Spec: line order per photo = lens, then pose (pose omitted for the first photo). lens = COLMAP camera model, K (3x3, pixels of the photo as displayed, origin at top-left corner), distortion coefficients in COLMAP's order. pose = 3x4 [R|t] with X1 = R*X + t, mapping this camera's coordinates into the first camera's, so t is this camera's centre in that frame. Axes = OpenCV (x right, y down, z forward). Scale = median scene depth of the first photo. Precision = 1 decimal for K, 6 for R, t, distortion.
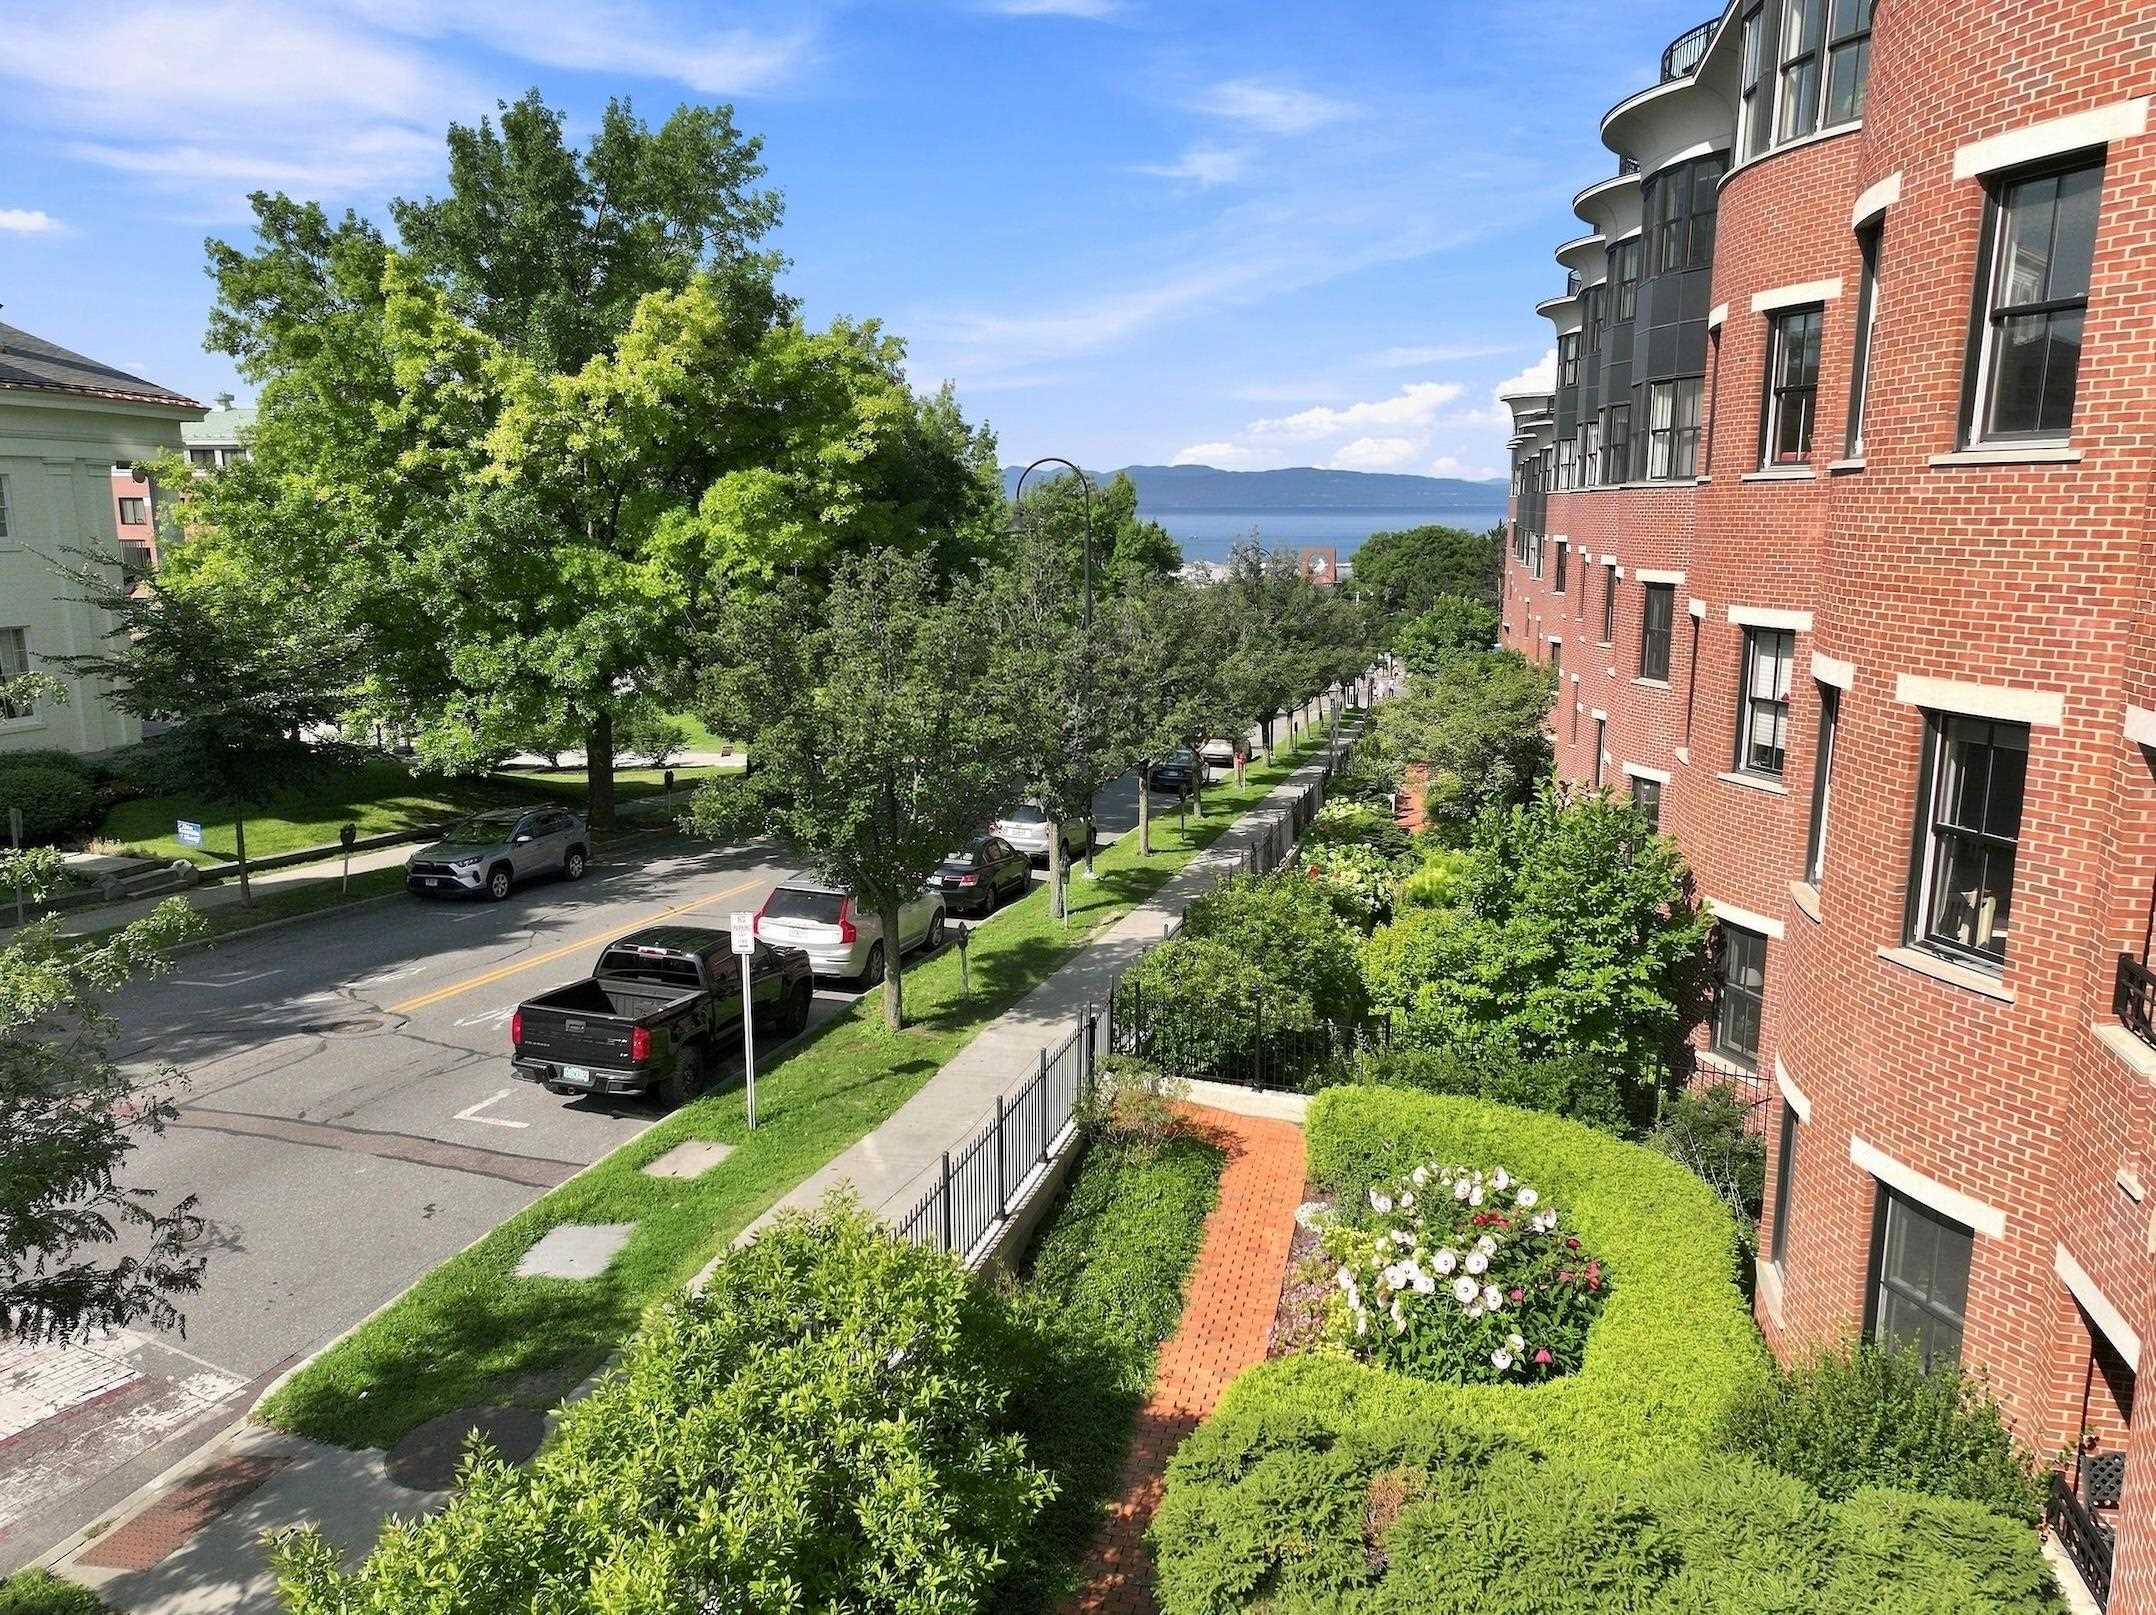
lens RADIAL K [[1497.0, 0, 1078.0], [0, 1497.0, 807.5], [0, 0, 1]] dist [-0.001744, 0.006816]
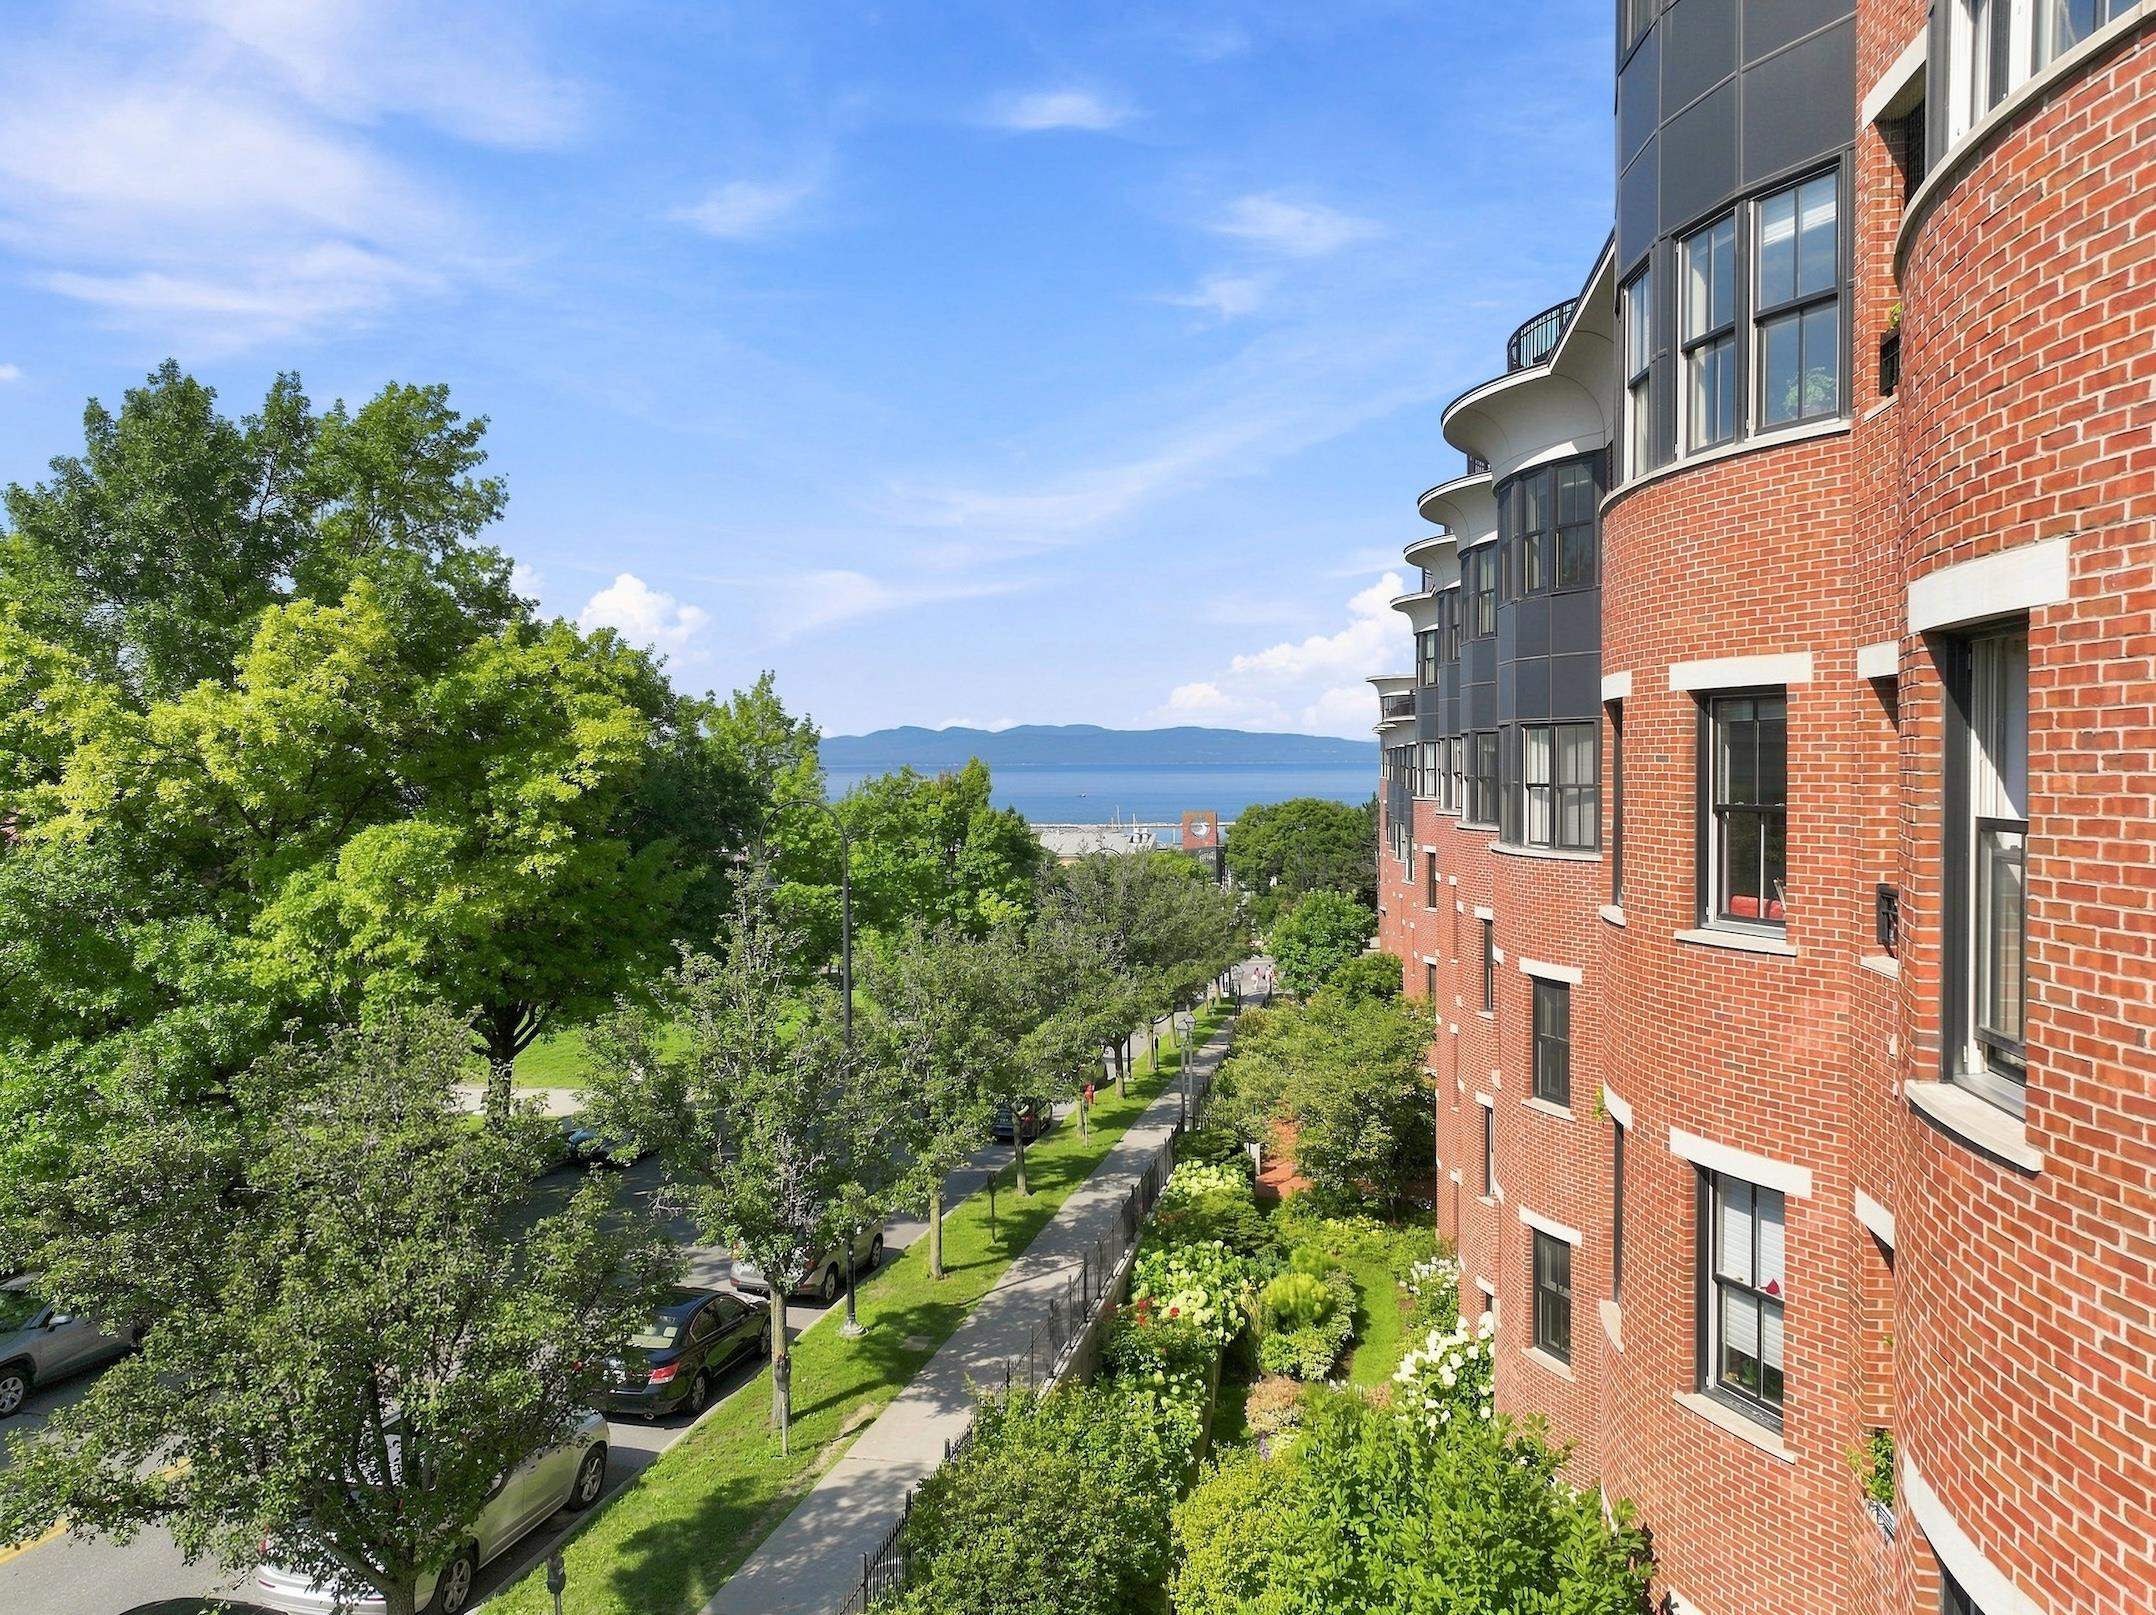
lens RADIAL K [[1497.0, 0, 1078.0], [0, 1497.0, 807.5], [0, 0, 1]] dist [-0.001744, 0.006816]
pose [[0.997424, -0.006098, 0.071473, 0.071955], [0.018044, 0.985671, -0.167714, -0.089185], [-0.069427, 0.168571, 0.983241, 0.192194]]
